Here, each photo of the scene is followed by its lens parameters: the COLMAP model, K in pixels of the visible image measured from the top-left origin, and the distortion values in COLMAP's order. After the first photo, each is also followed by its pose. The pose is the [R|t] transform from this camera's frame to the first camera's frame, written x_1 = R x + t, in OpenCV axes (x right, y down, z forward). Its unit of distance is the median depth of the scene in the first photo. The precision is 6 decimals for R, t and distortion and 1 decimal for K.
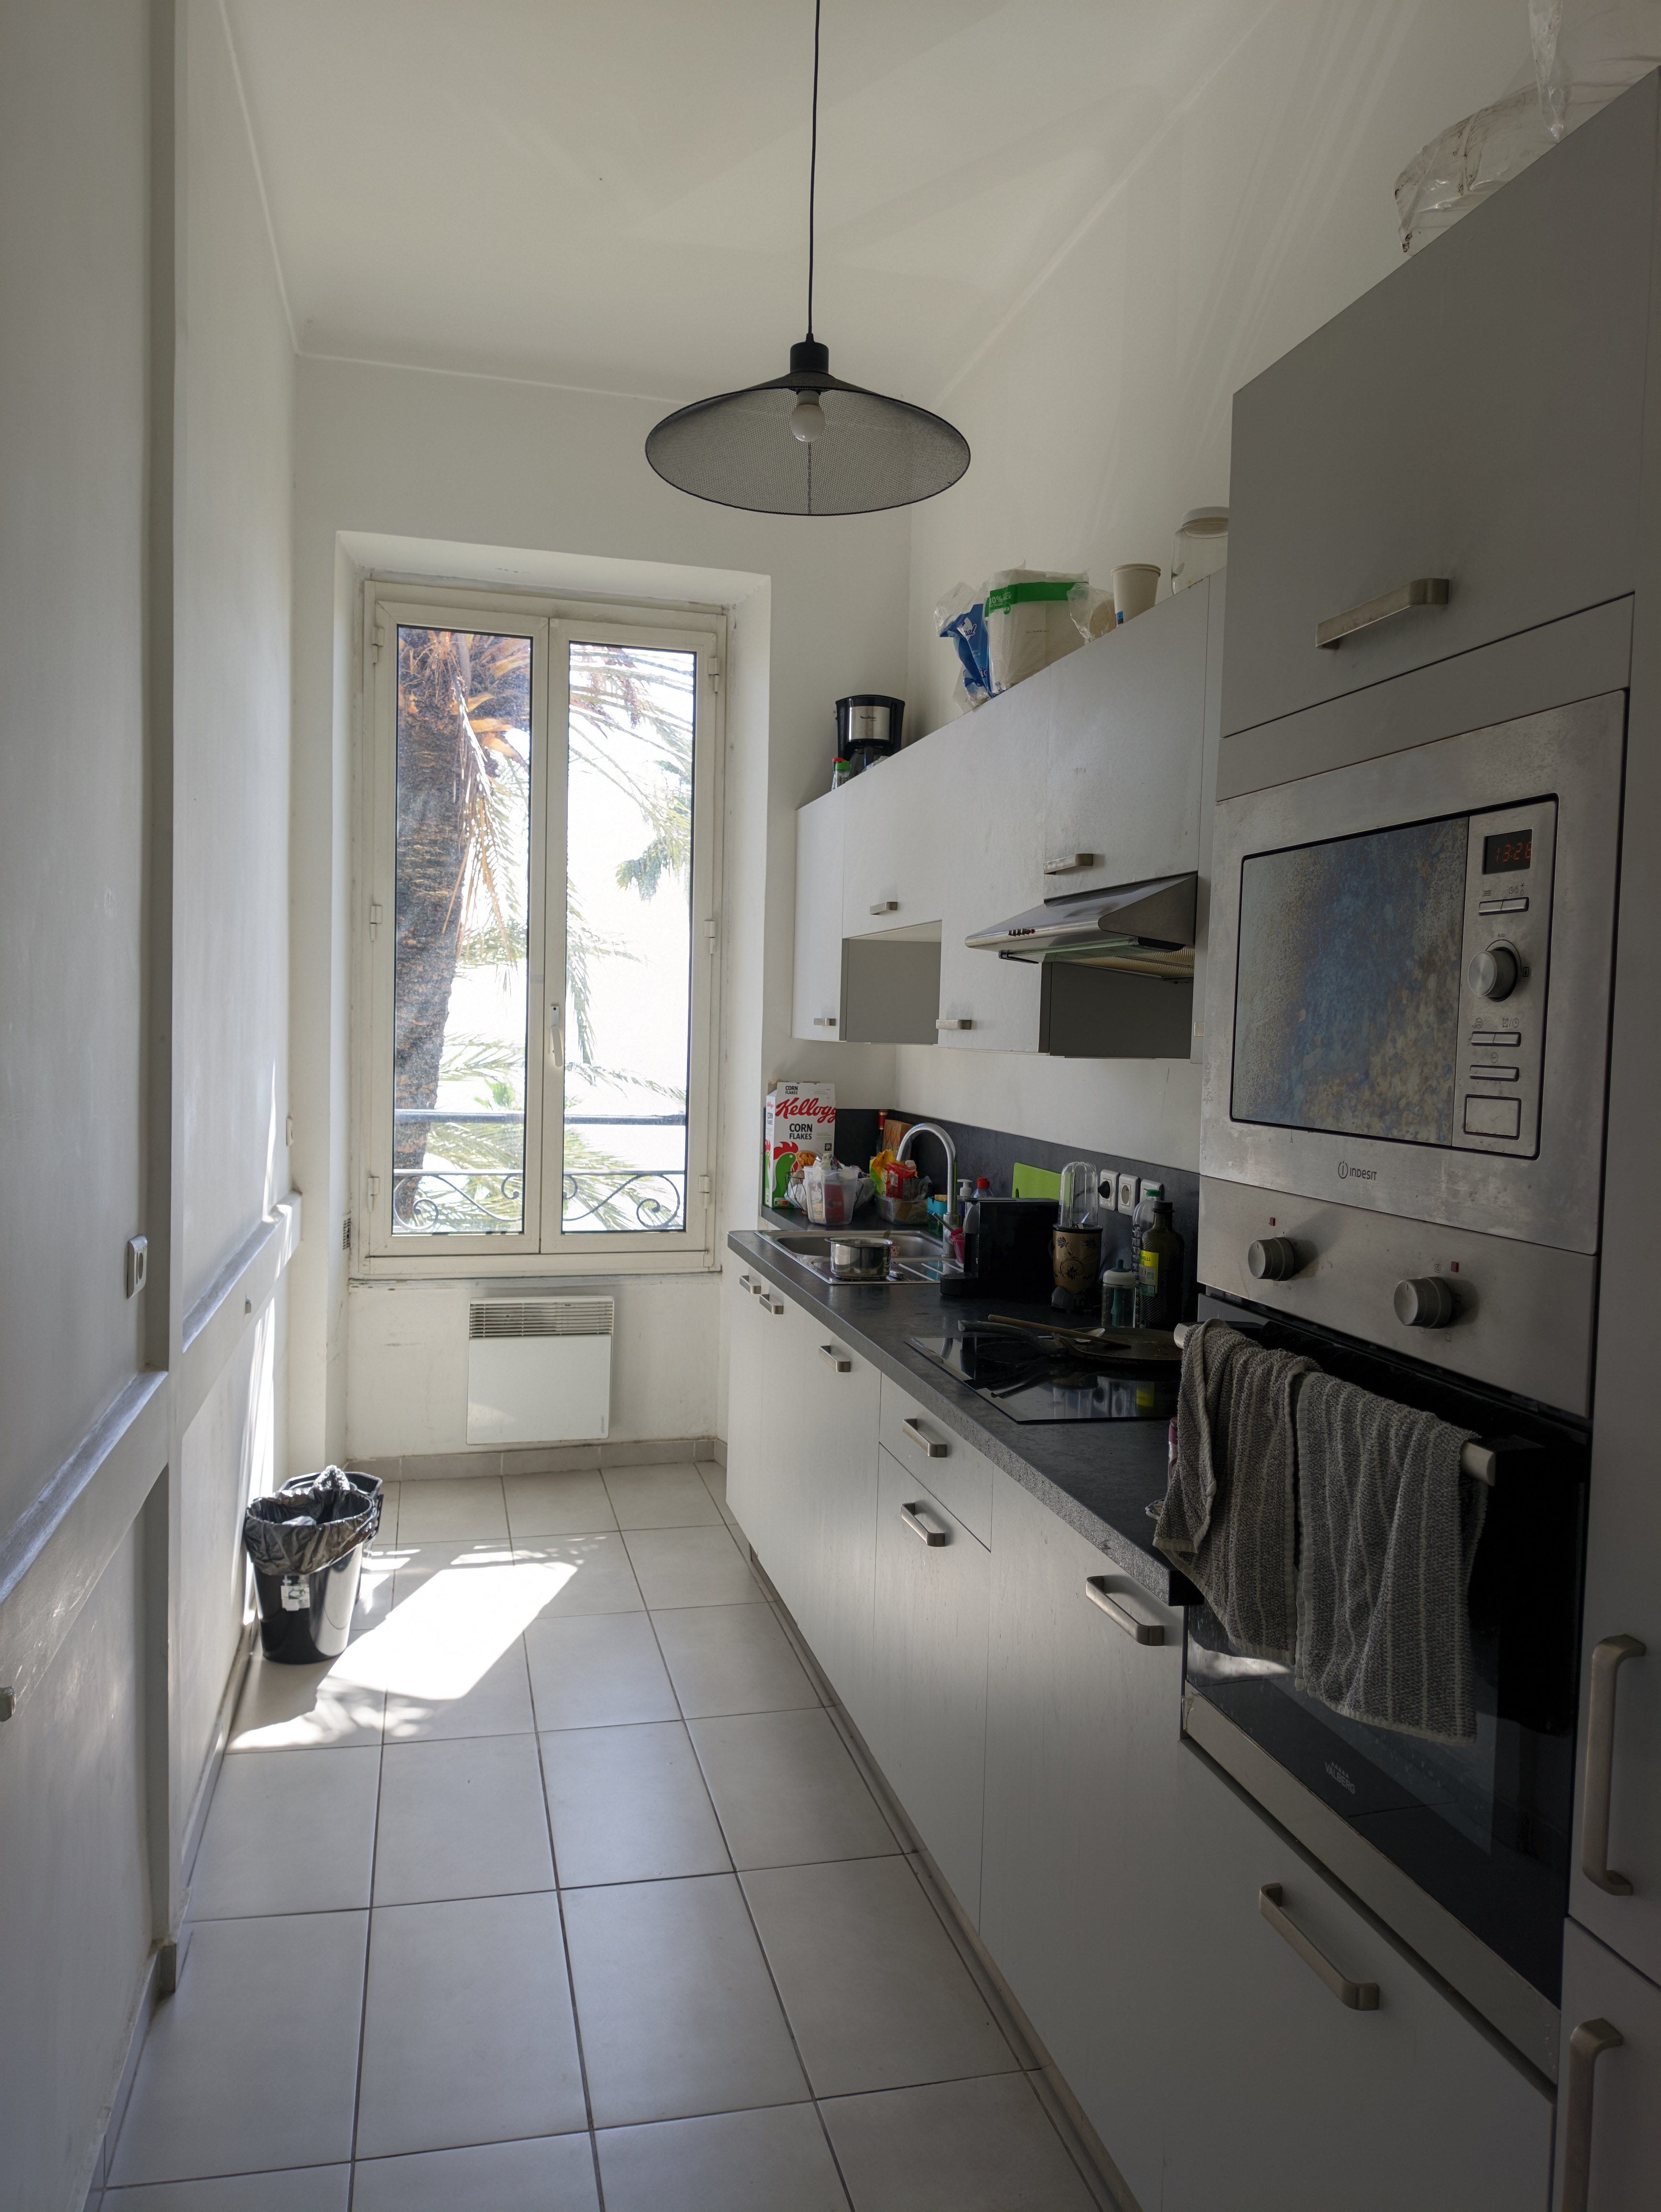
lens RADIAL K [[1609.3, 0, 830.5], [0, 1609.3, 1106.0], [0, 0, 1]] dist [0.029134, -0.006450]
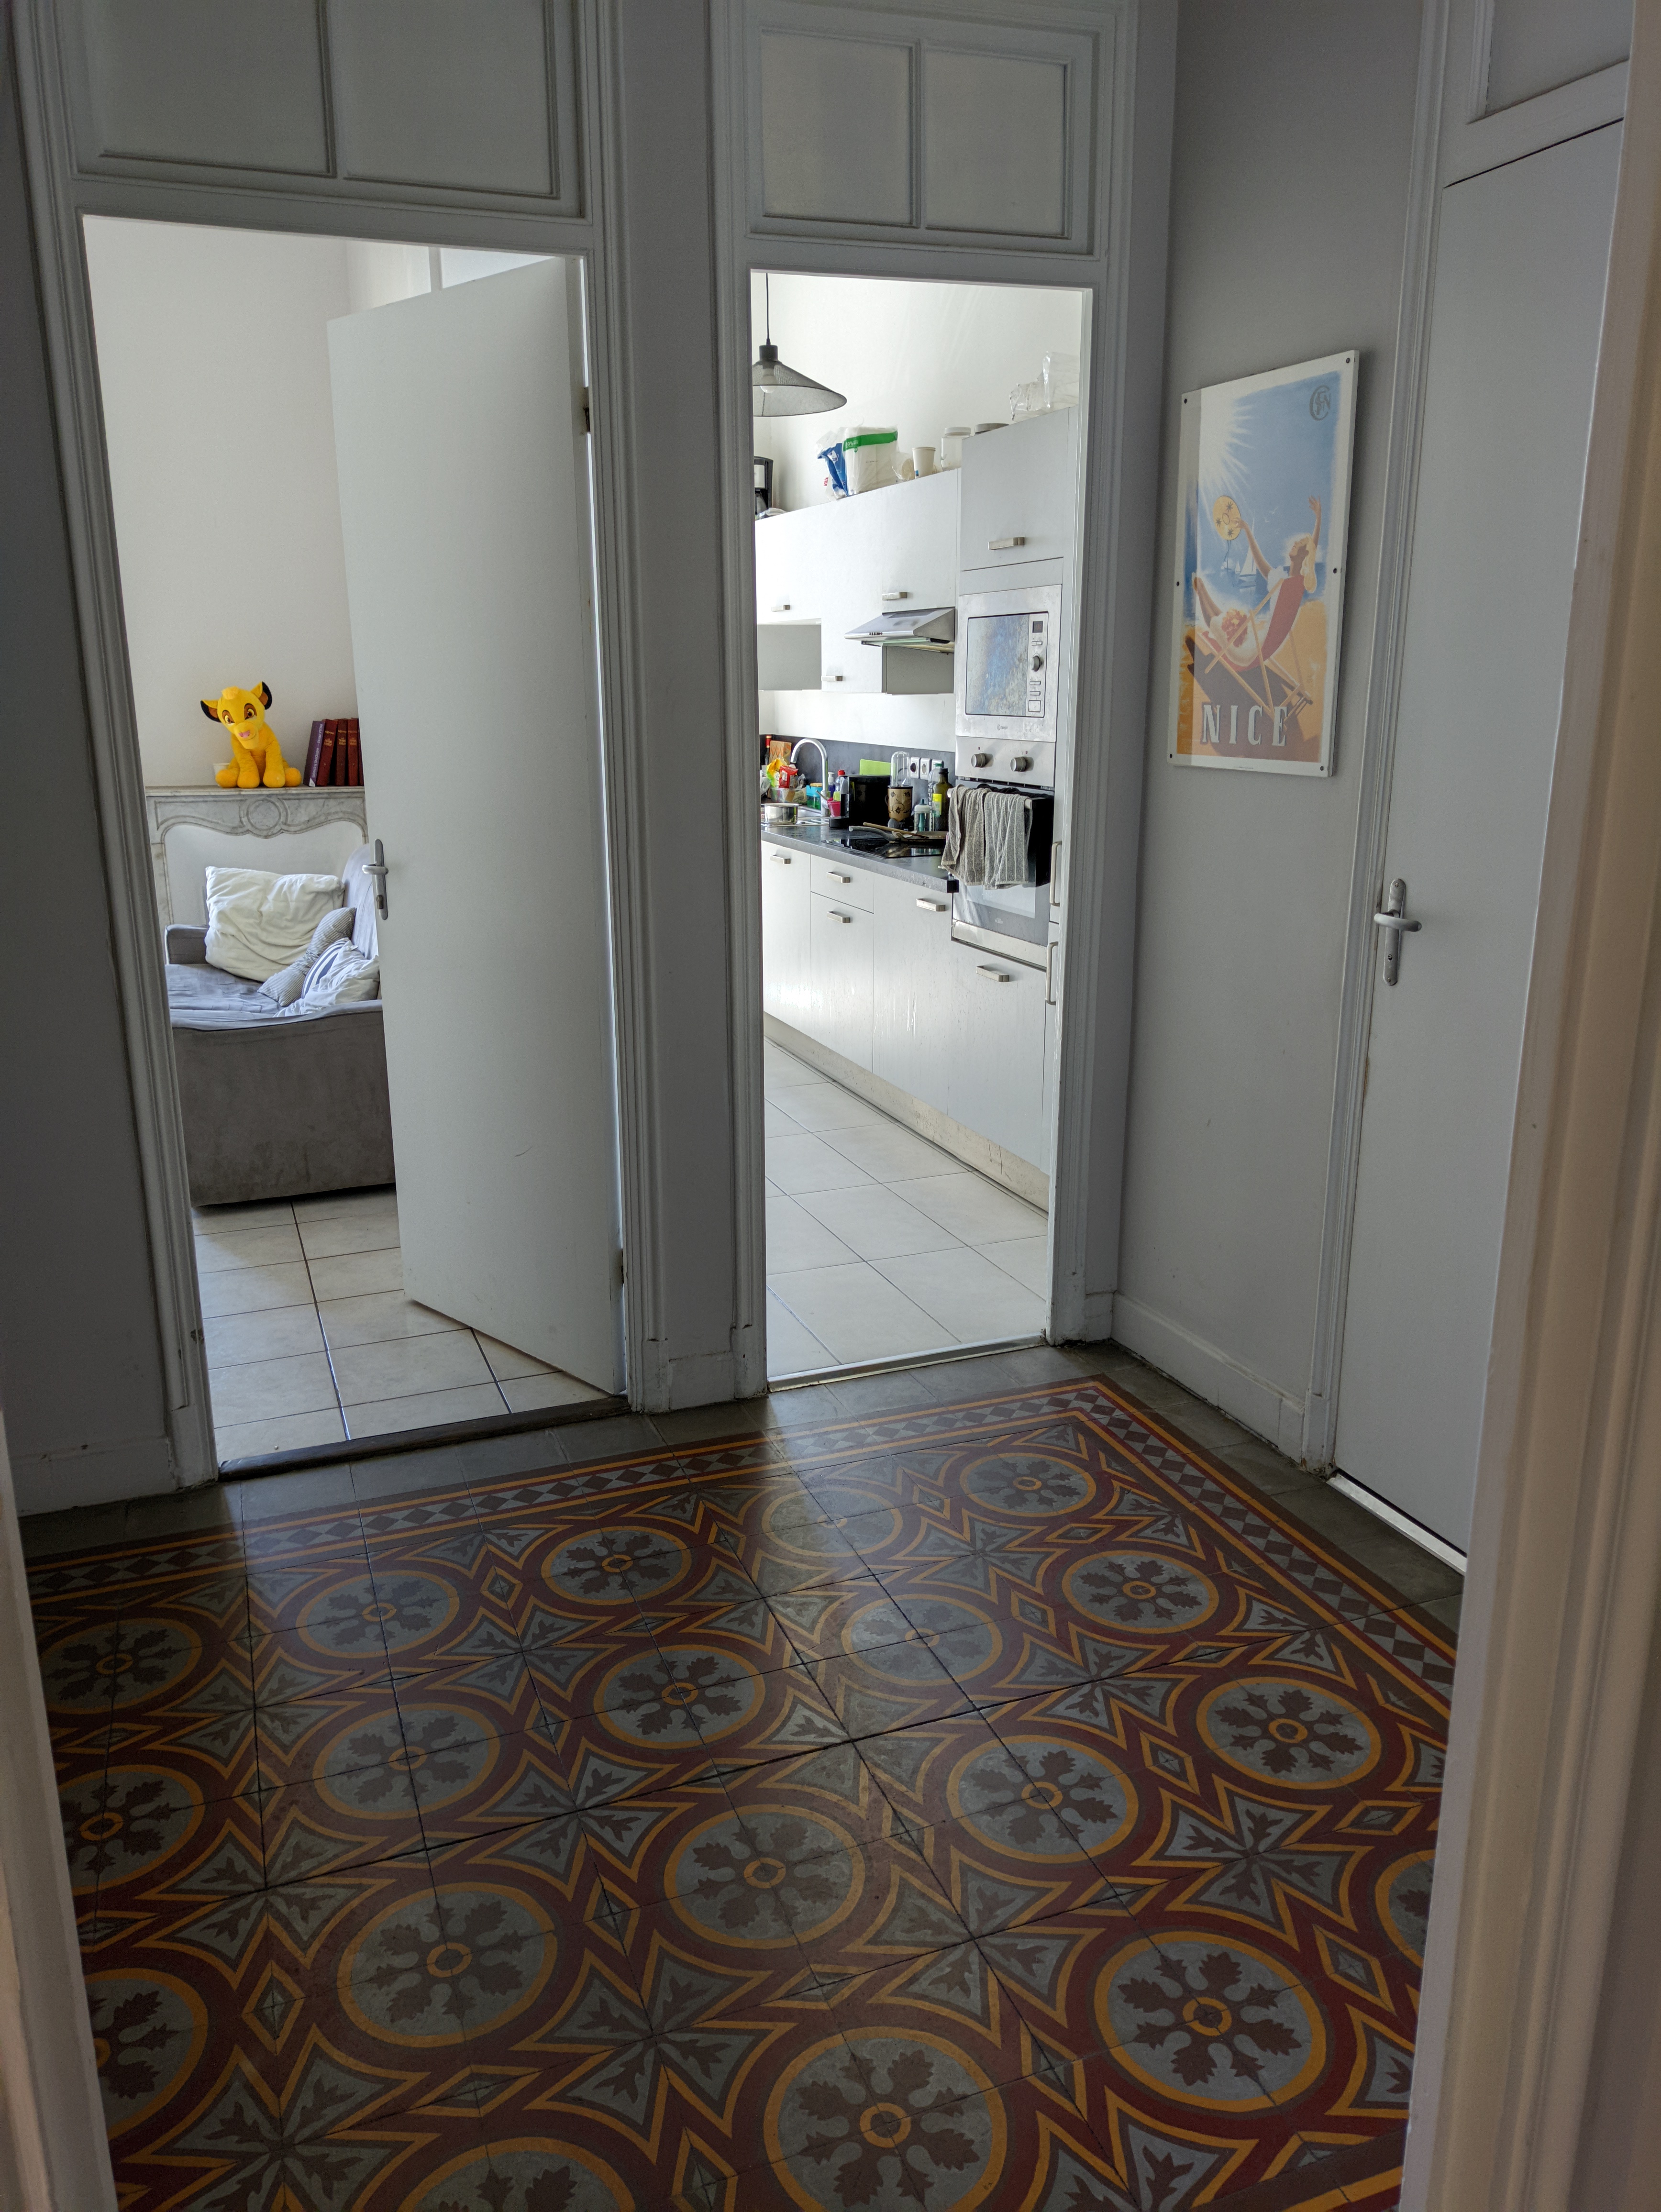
lens RADIAL K [[1609.3, 0, 830.5], [0, 1609.3, 1106.0], [0, 0, 1]] dist [0.029134, -0.006450]
pose [[0.990448, -0.060756, 0.123781, -0.218760], [0.033309, 0.976531, 0.212788, 0.040559], [-0.133804, -0.206632, 0.969226, -1.071234]]
